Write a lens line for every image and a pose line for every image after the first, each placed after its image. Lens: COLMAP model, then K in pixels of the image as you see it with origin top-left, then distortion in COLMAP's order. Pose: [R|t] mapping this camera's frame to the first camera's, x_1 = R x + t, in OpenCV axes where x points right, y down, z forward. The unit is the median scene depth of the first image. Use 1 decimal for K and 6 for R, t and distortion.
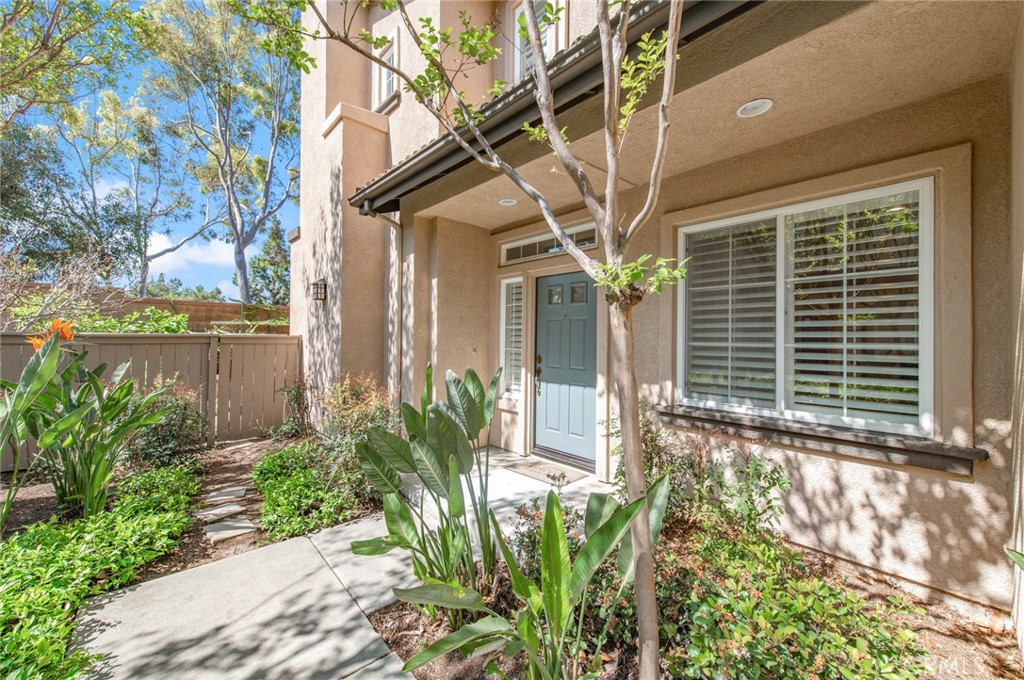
lens RADIAL K [[398.9, 0, 511.2], [0, 398.9, 339.3], [0, 0, 1]] dist [0.002881, -0.000016]
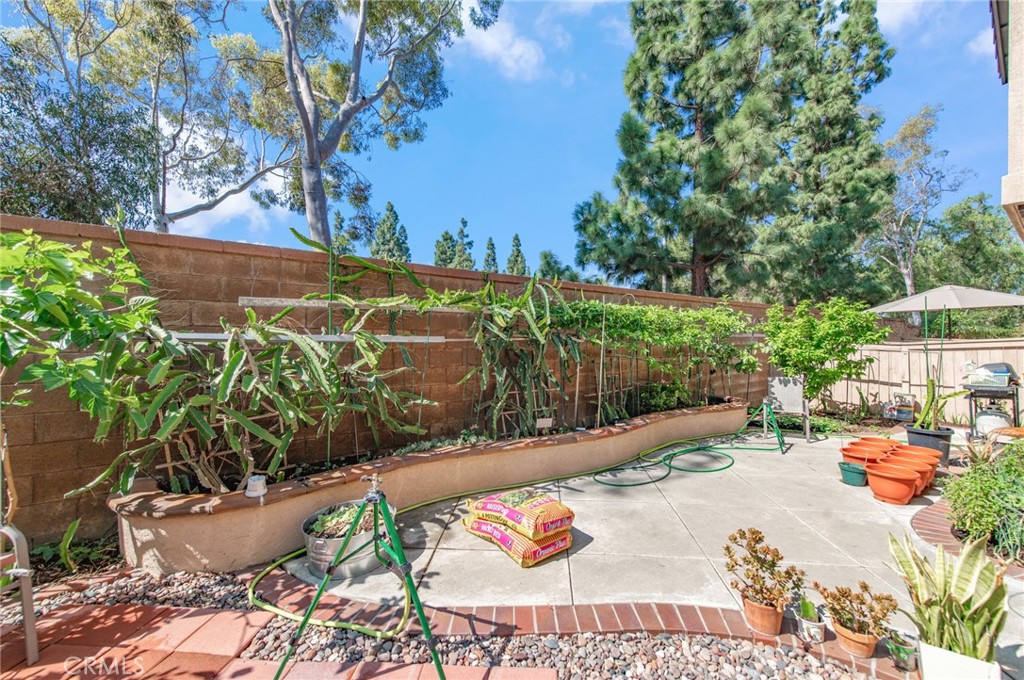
lens RADIAL K [[398.9, 0, 514.5], [0, 398.9, 341.6], [0, 0, 1]] dist [0.002881, -0.000016]
pose [[0.993123, -0.021236, -0.115137, -0.461190], [0.021332, 0.999772, -0.000397, -0.005588], [0.115119, -0.002061, 0.993350, 0.655326]]
